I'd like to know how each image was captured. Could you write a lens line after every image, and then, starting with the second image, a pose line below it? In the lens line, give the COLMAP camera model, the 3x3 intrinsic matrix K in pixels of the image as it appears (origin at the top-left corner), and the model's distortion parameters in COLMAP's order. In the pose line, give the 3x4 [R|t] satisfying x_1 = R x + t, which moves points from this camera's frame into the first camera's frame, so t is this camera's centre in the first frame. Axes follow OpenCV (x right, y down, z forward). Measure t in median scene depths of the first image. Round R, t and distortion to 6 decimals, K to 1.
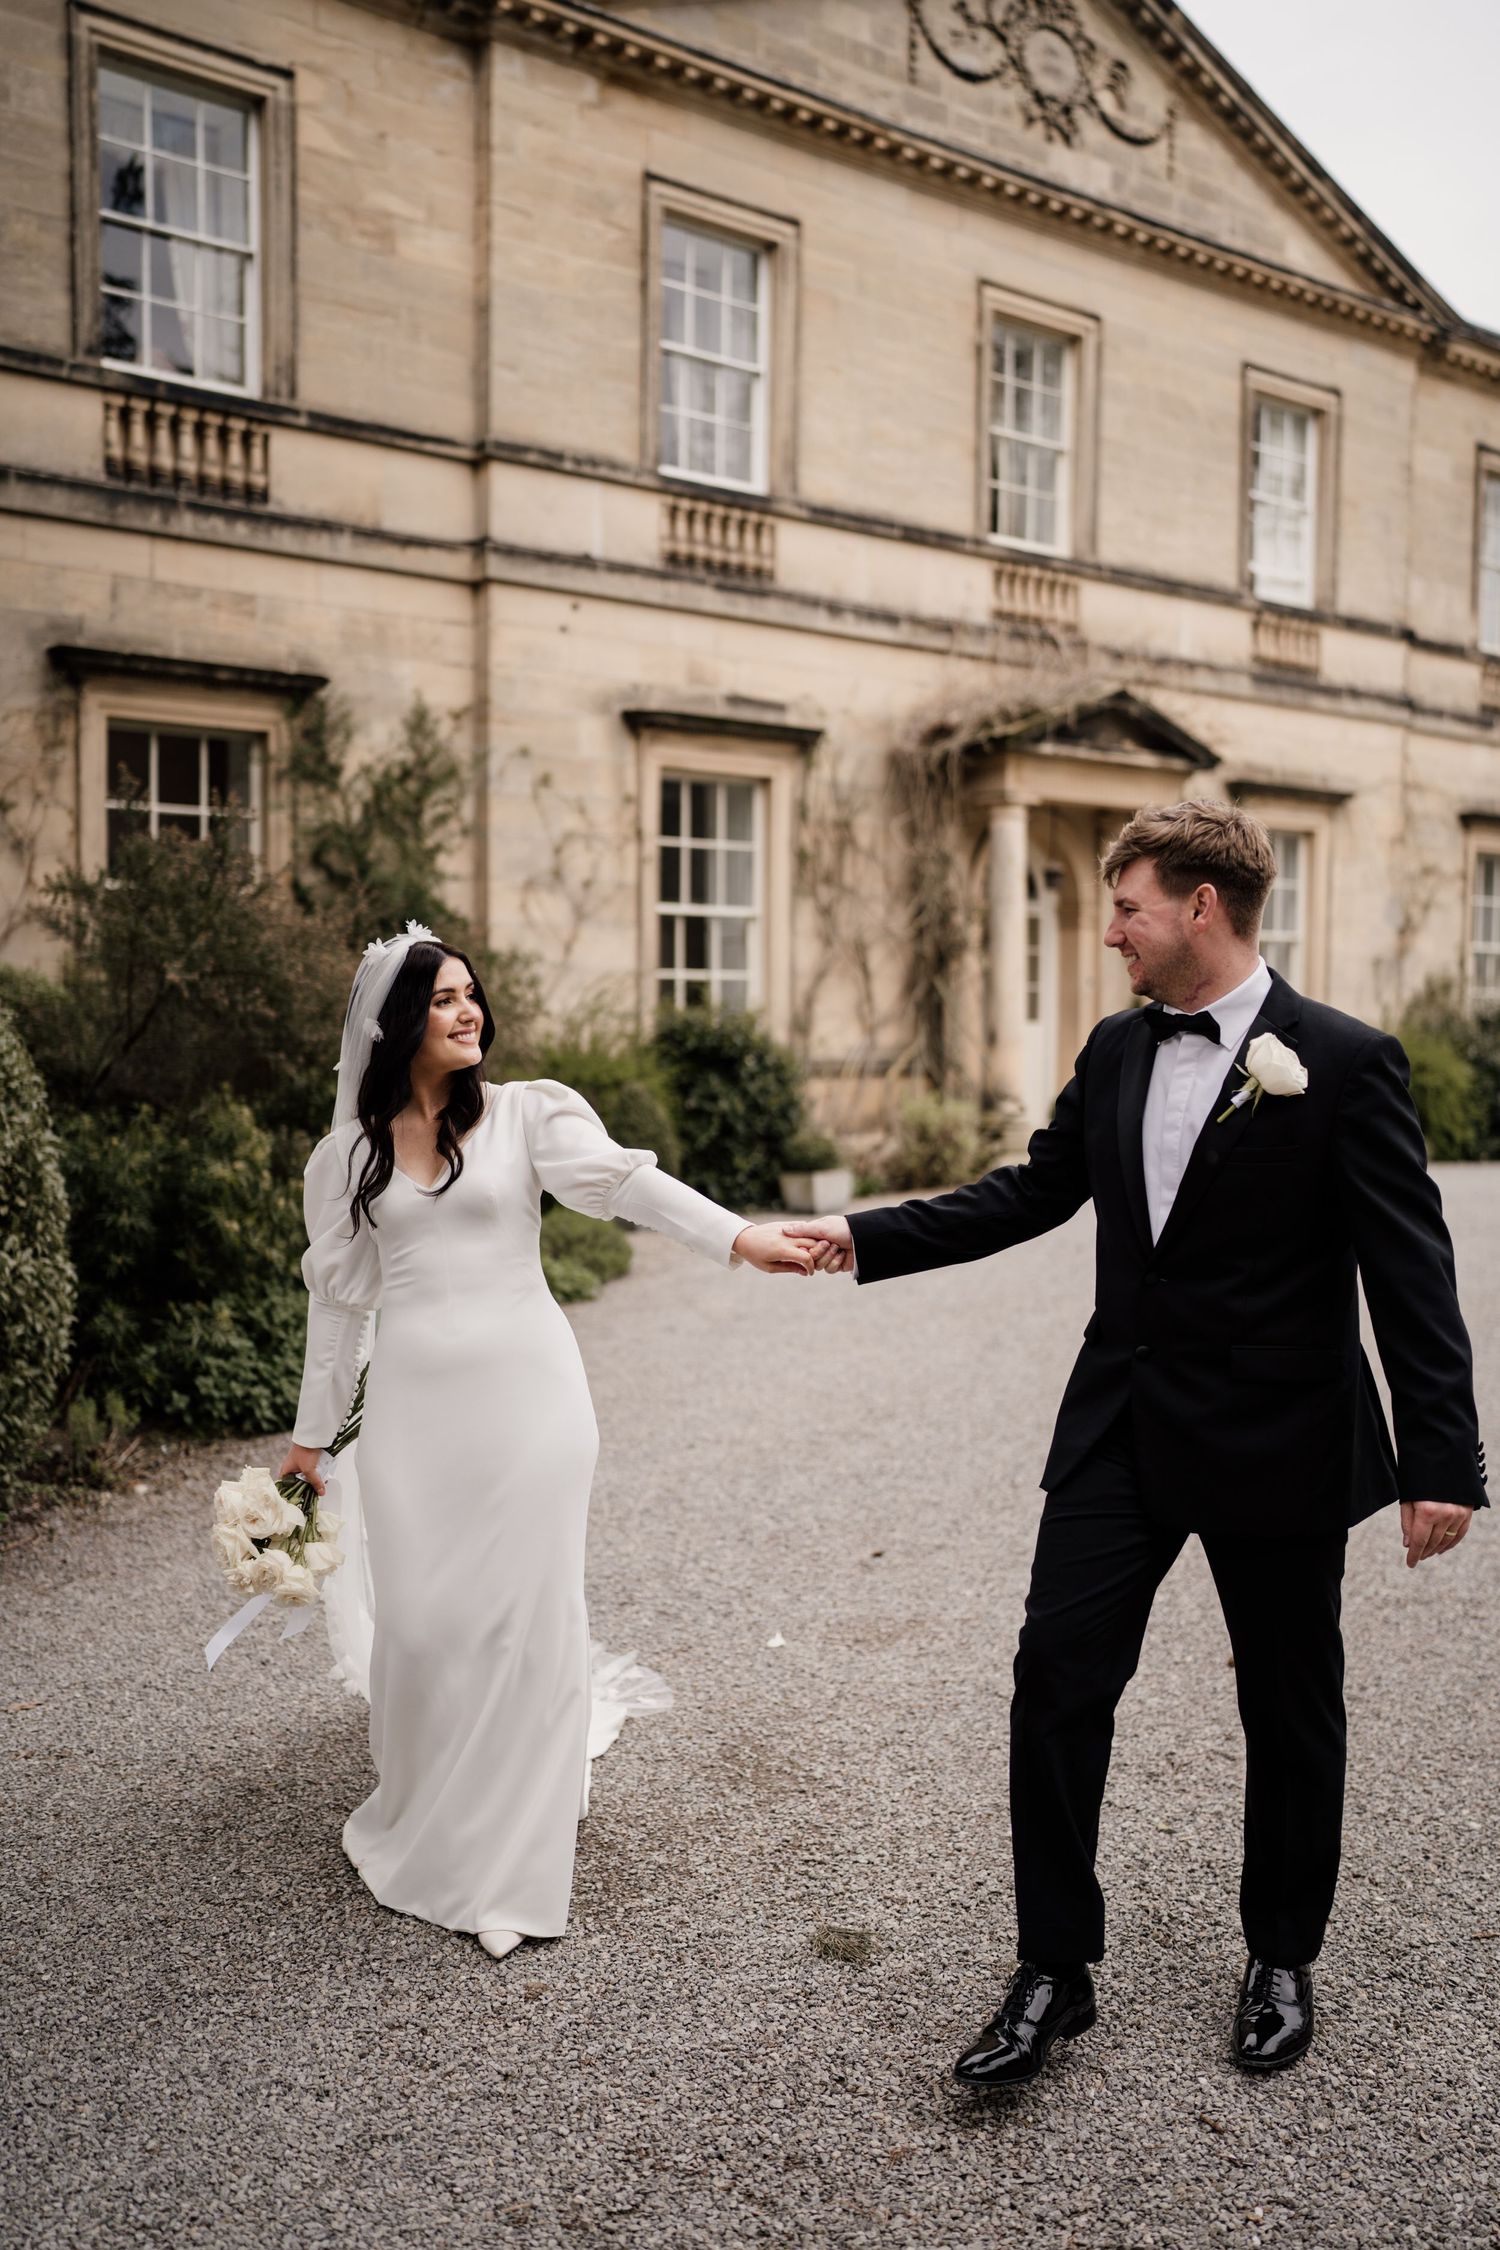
lens RADIAL K [[2189.3, 0, 753.3], [0, 2189.3, 1106.4], [0, 0, 1]] dist [0.001865, 0.000000]
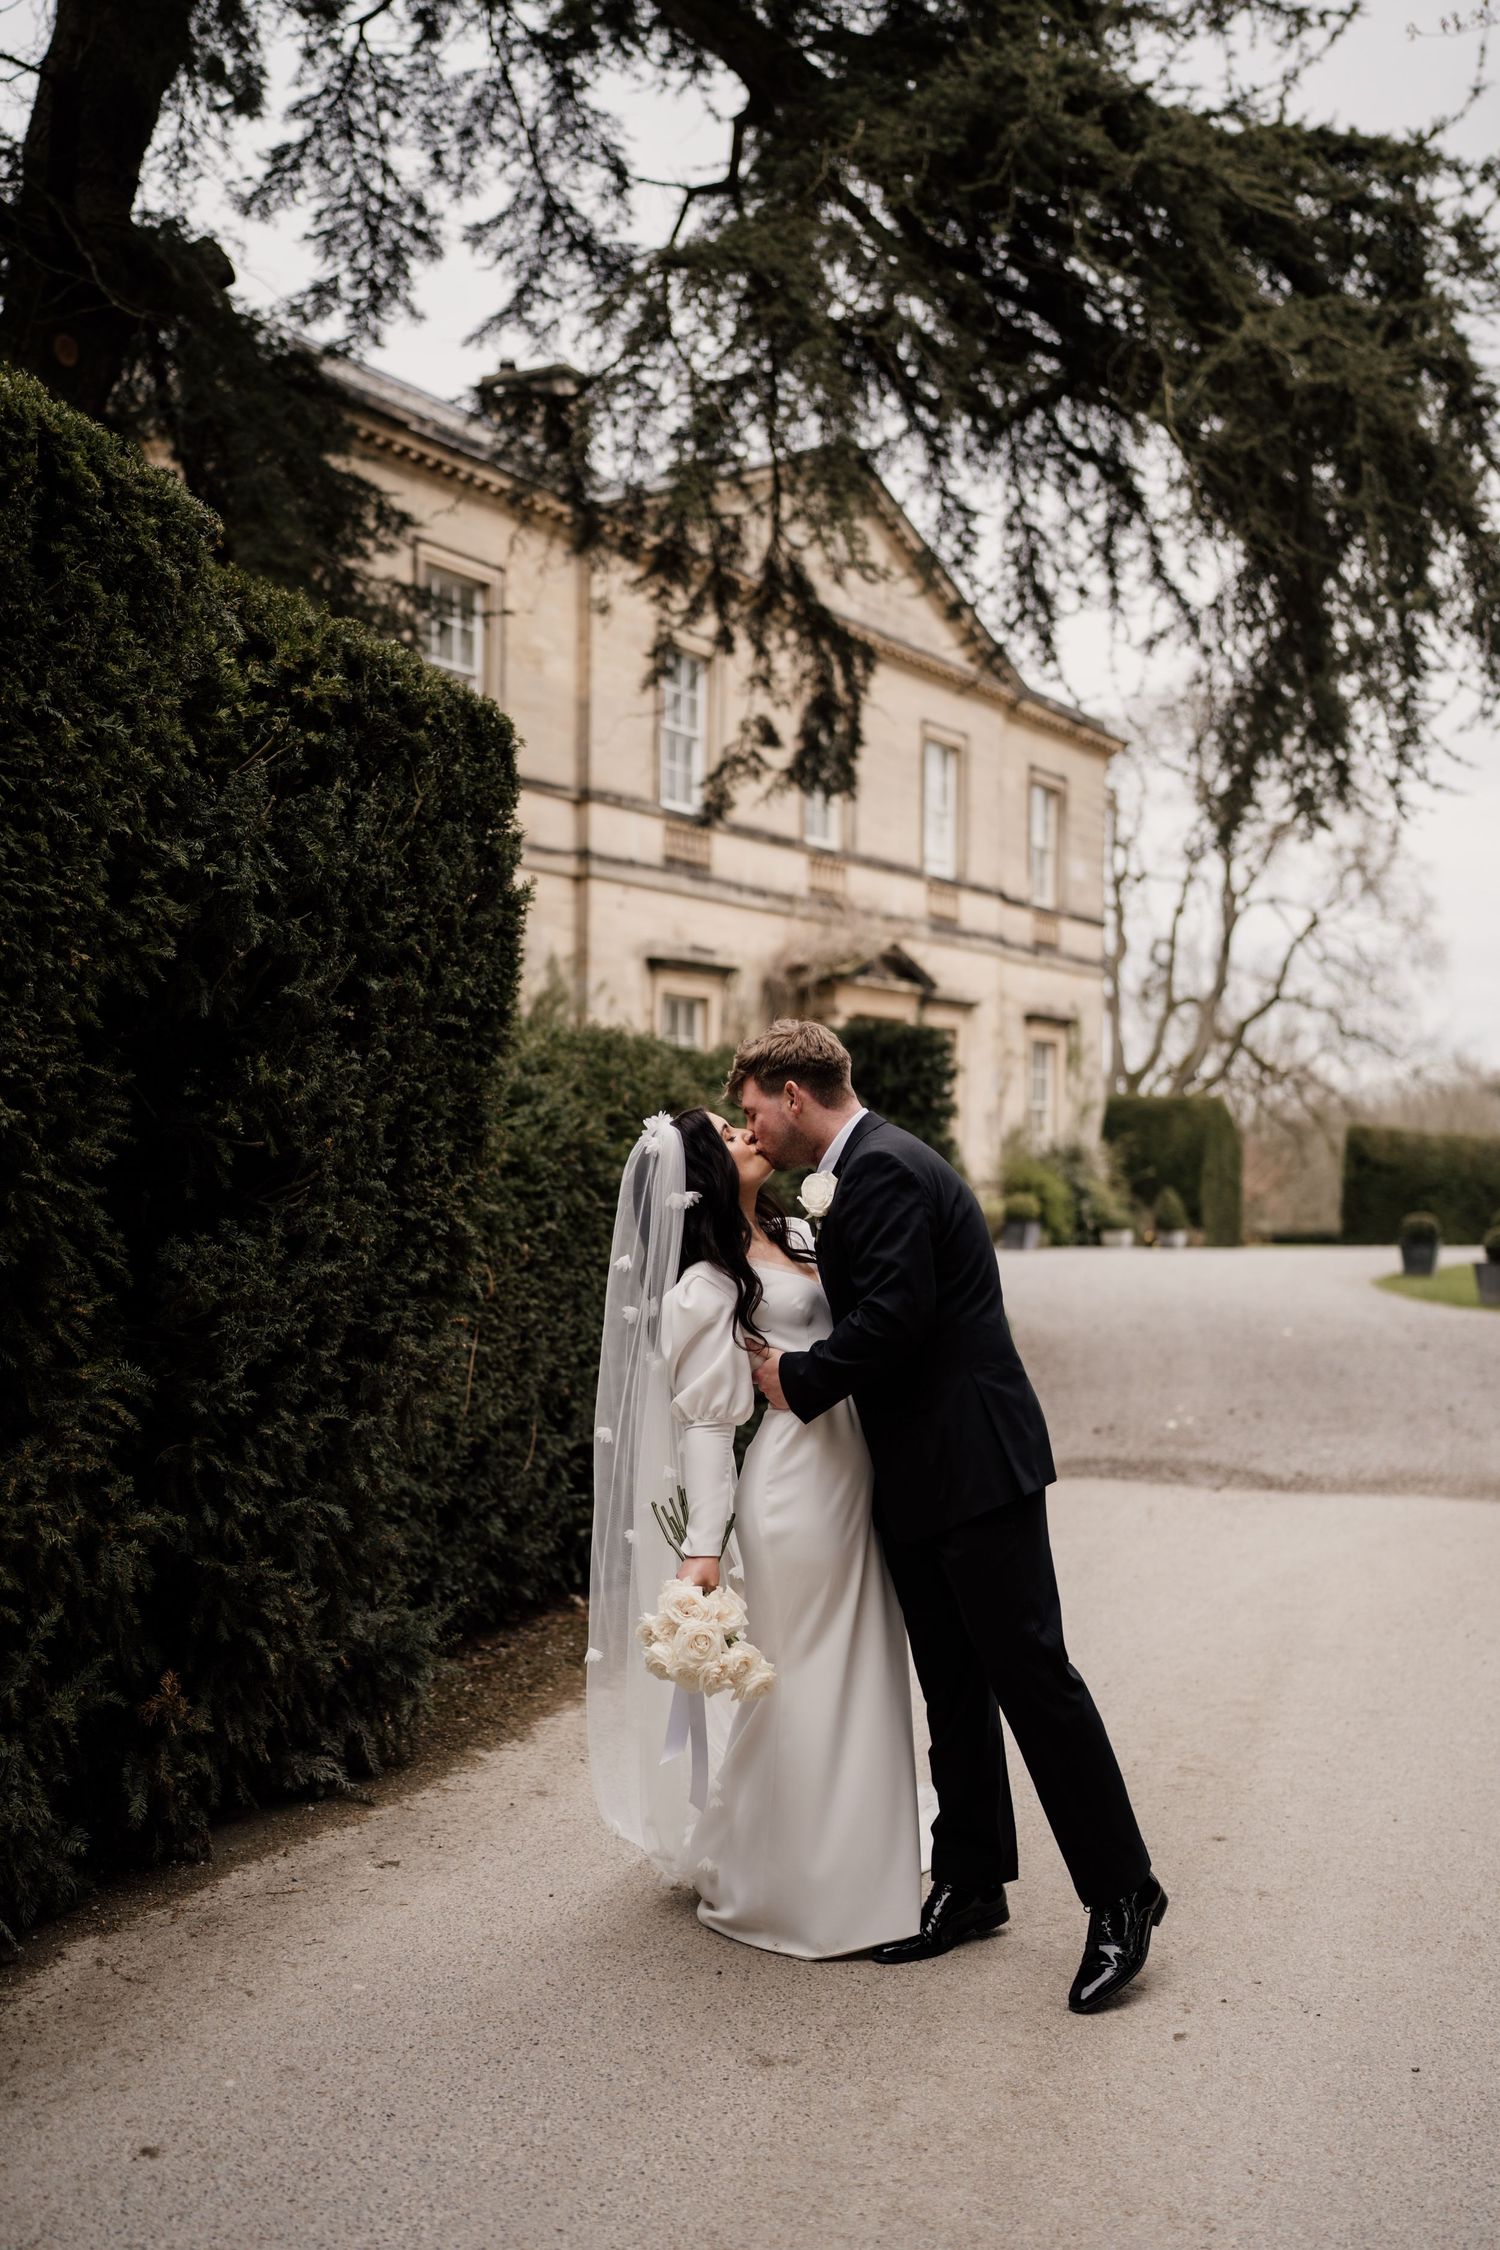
lens RADIAL K [[2363.1, 0, 764.0], [0, 2363.1, 1163.7], [0, 0, 1]] dist [-0.009064, 0.000000]
pose [[0.936656, -0.010908, 0.350079, -0.593036], [0.027034, 0.998785, -0.041210, 0.039031], [-0.349205, 0.048063, 0.935813, -0.616218]]
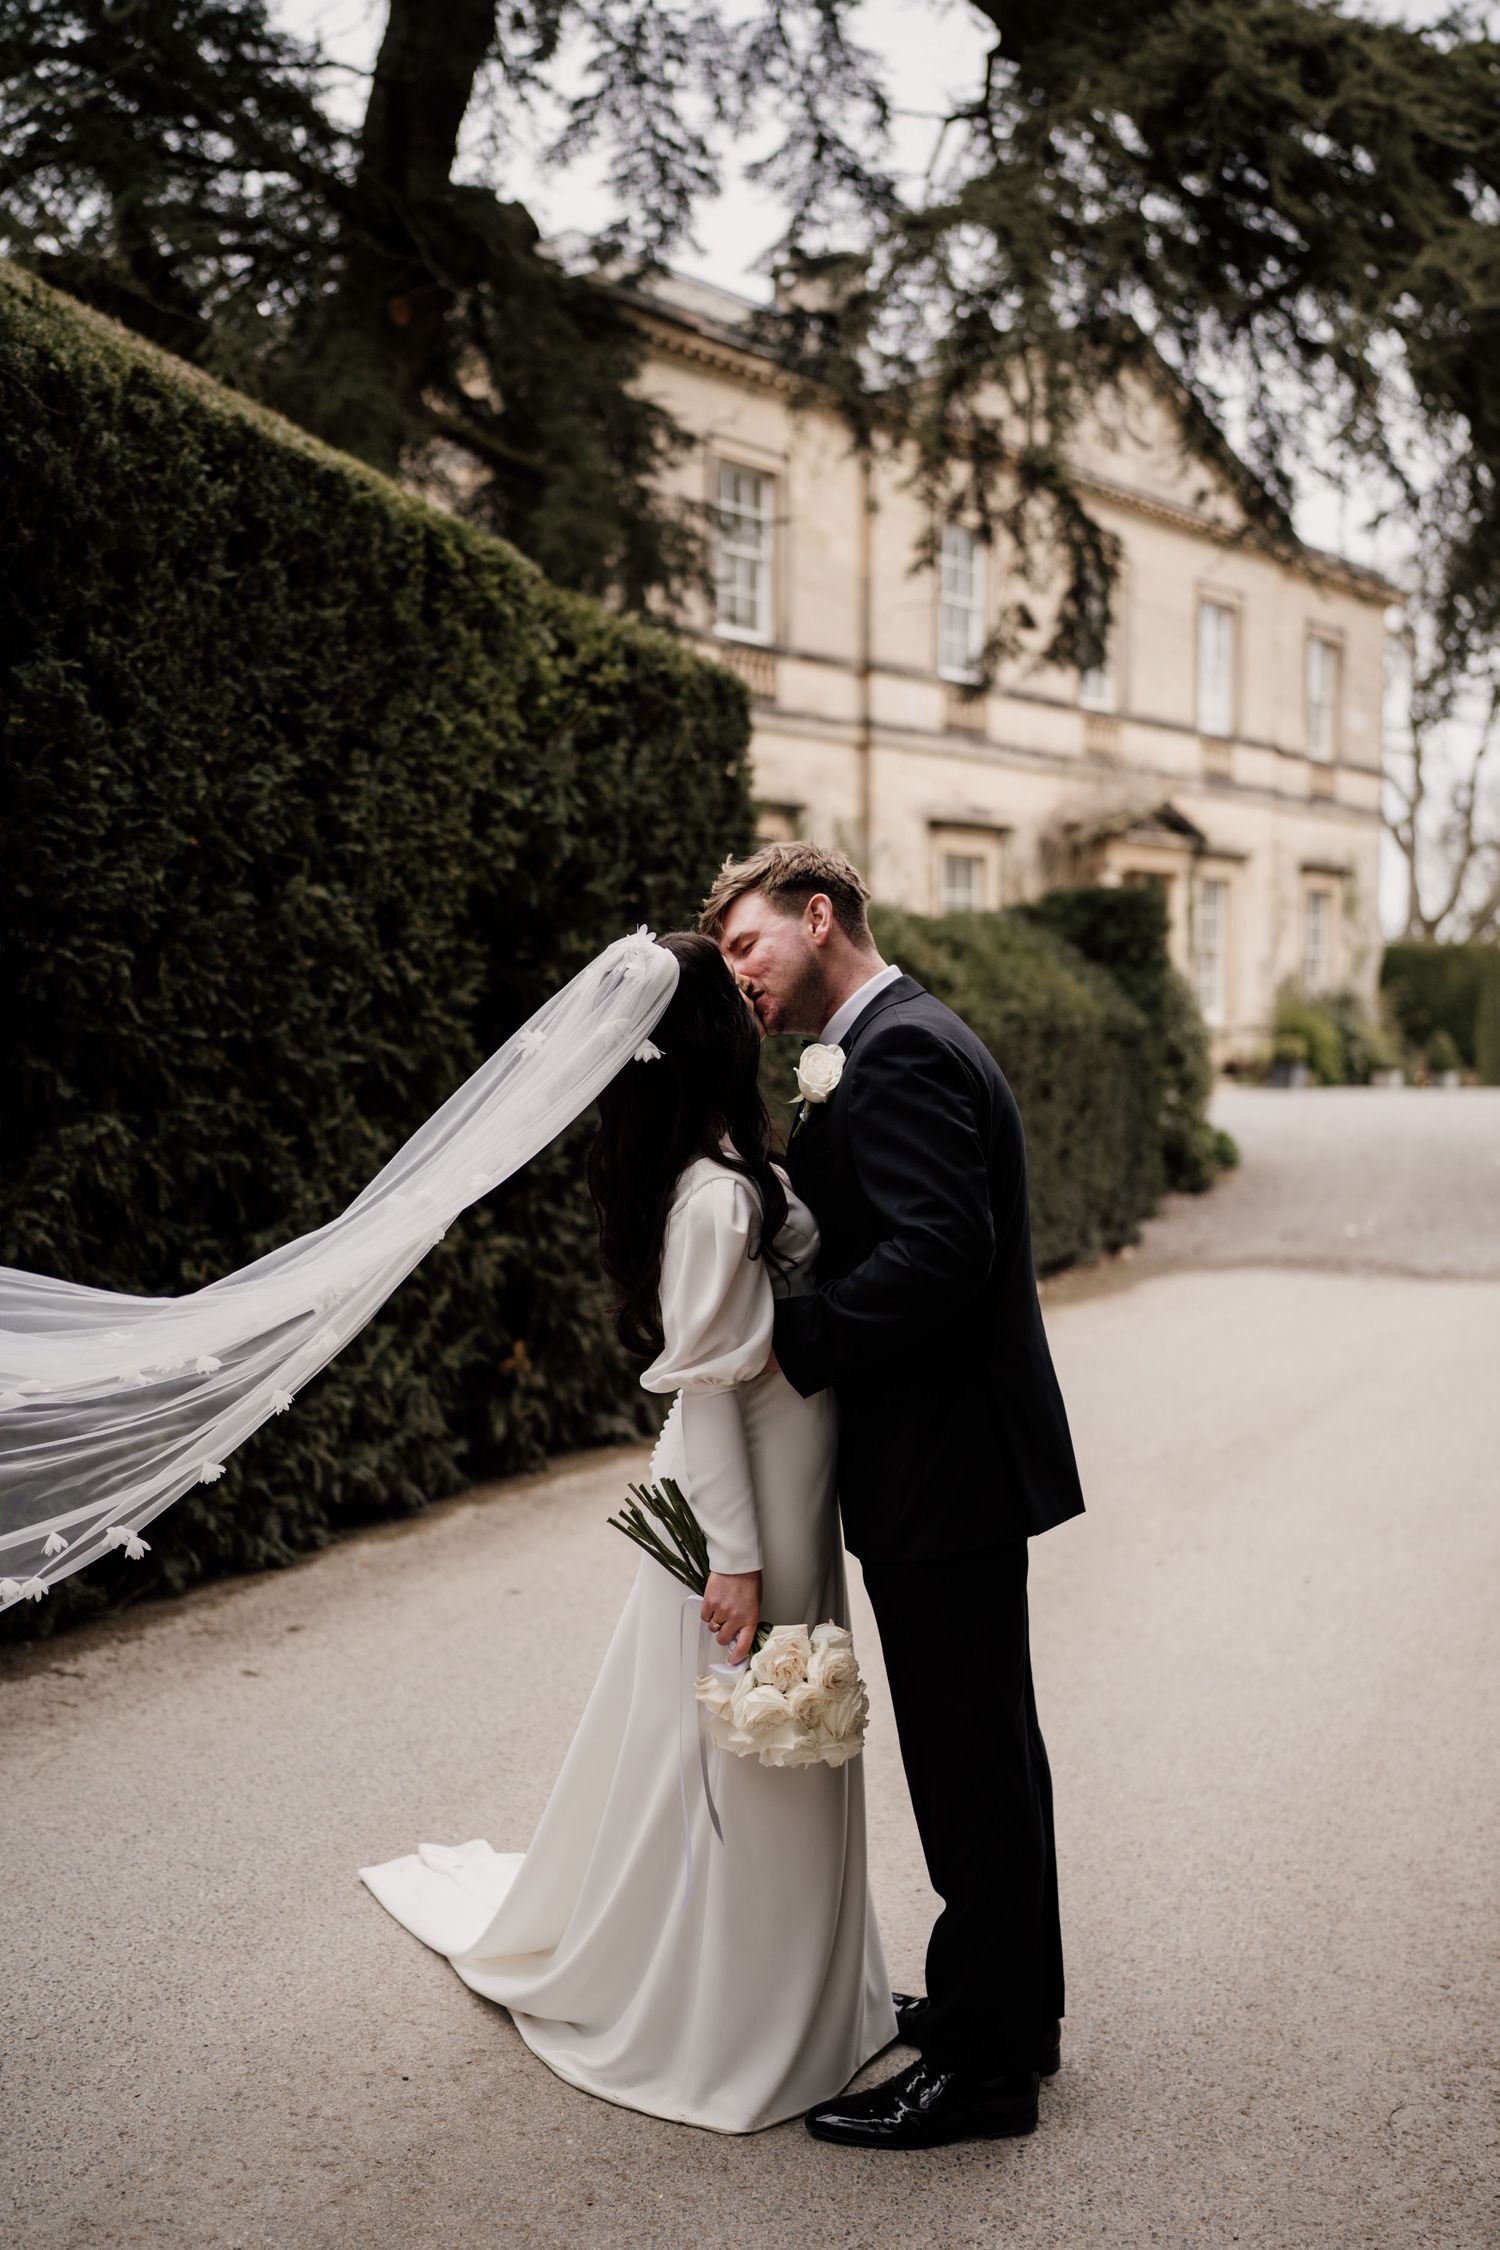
lens RADIAL K [[2363.1, 0, 782.7], [0, 2363.1, 1142.5], [0, 0, 1]] dist [-0.009064, 0.000000]
pose [[0.972200, -0.032059, 0.231946, -0.611638], [0.030826, 0.999485, 0.008939, 0.047263], [-0.232113, -0.001540, 0.972688, -0.743515]]
